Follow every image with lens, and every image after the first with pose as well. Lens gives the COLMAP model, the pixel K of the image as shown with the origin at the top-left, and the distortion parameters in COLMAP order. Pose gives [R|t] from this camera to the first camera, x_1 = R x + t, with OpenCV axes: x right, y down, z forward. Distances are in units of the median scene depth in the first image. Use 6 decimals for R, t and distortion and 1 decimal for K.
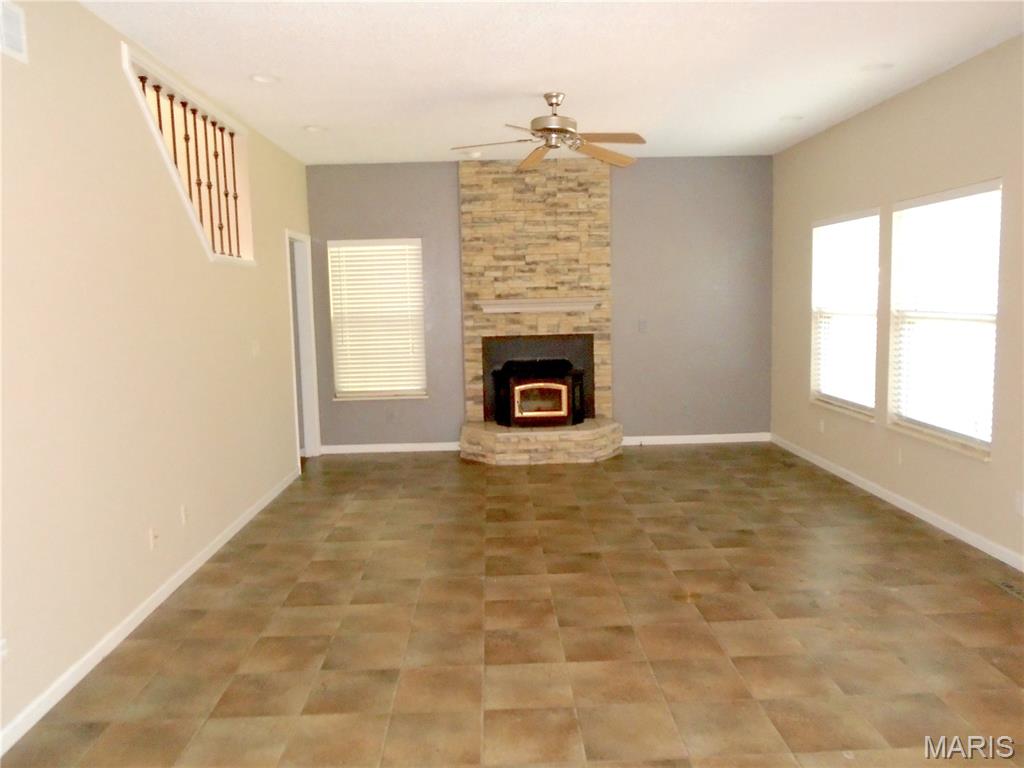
lens RADIAL K [[779.4, 0, 508.4], [0, 779.4, 383.8], [0, 0, 1]] dist [-0.015719, 0.008299]
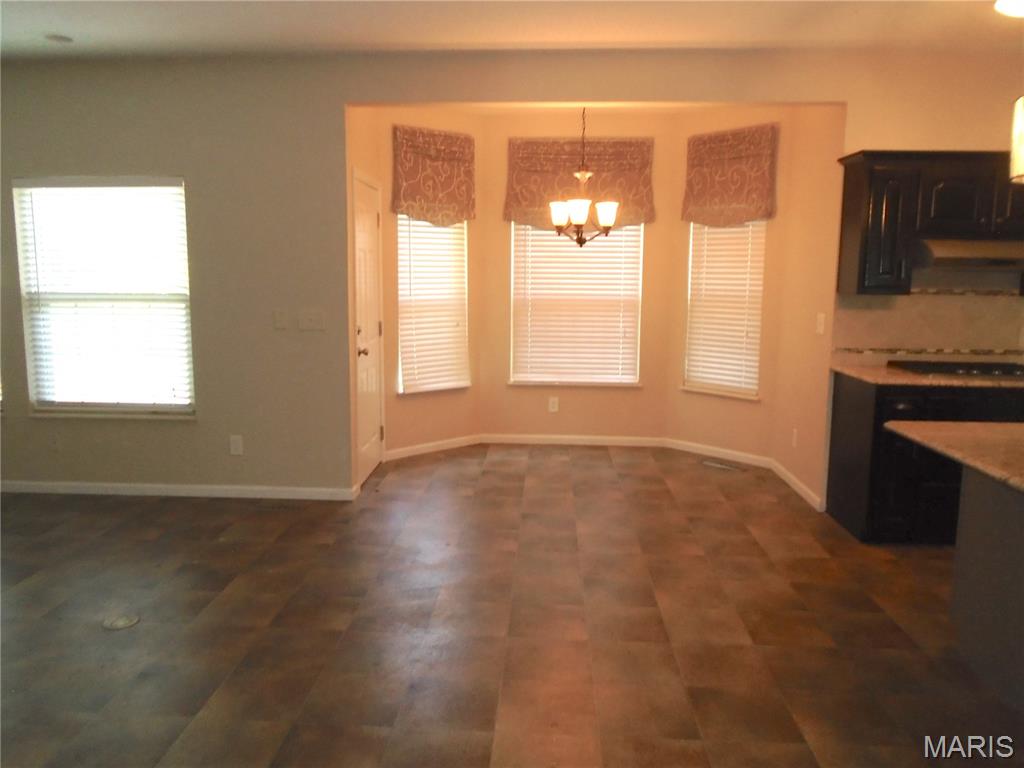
lens RADIAL K [[779.4, 0, 509.0], [0, 779.4, 374.2], [0, 0, 1]] dist [-0.015719, 0.008299]
pose [[0.082767, -0.110878, 0.990382, -0.549016], [0.107272, 0.989008, 0.101759, -0.039661], [-0.990779, 0.097818, 0.093751, 0.457570]]
